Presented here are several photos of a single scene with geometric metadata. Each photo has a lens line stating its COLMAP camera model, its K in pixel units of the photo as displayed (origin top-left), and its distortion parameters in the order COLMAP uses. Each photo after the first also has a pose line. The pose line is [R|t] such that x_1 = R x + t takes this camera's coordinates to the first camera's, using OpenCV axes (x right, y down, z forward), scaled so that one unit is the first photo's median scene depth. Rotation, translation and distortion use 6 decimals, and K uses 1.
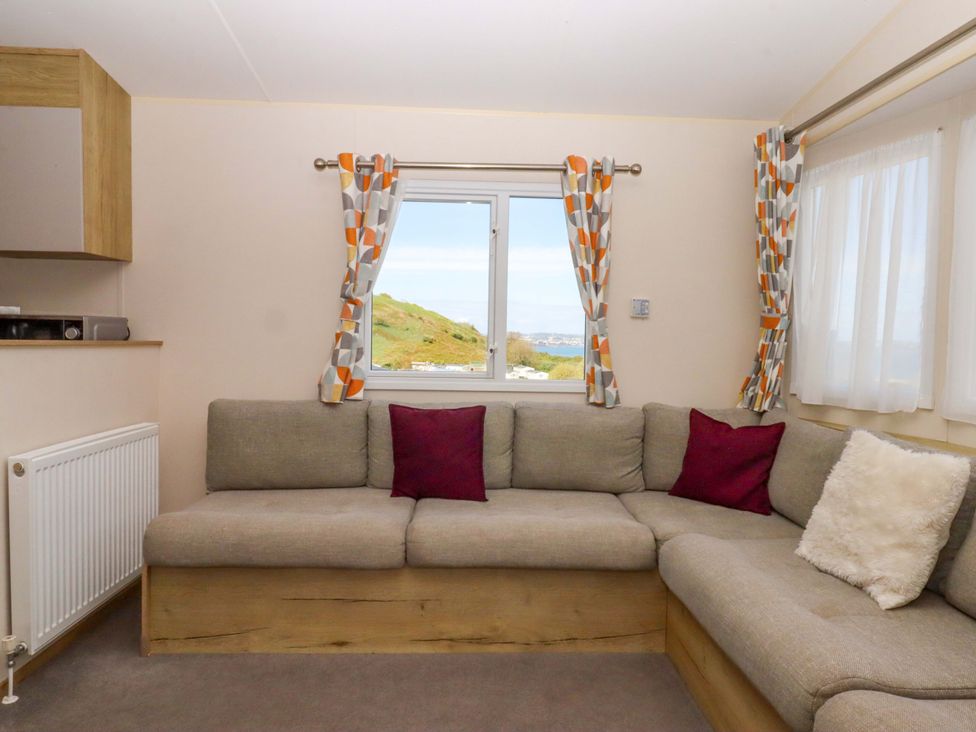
lens RADIAL K [[620.3, 0, 503.1], [0, 620.3, 361.3], [0, 0, 1]] dist [0.001882, 0.001398]
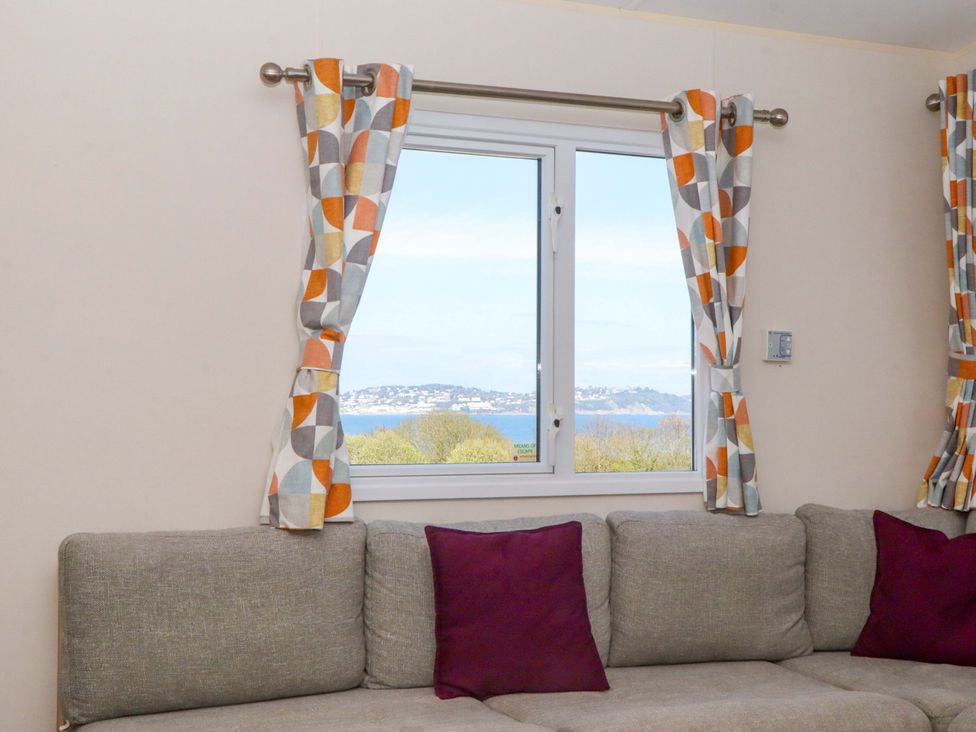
lens RADIAL K [[1308.3, 0, 482.9], [0, 1308.3, 379.6], [0, 0, 1]] dist [-0.147661, 0.908475]
pose [[0.937953, -0.010183, 0.346612, -0.502853], [0.027469, 0.998609, -0.044996, -0.005429], [-0.345672, 0.051725, 0.936929, -0.075506]]
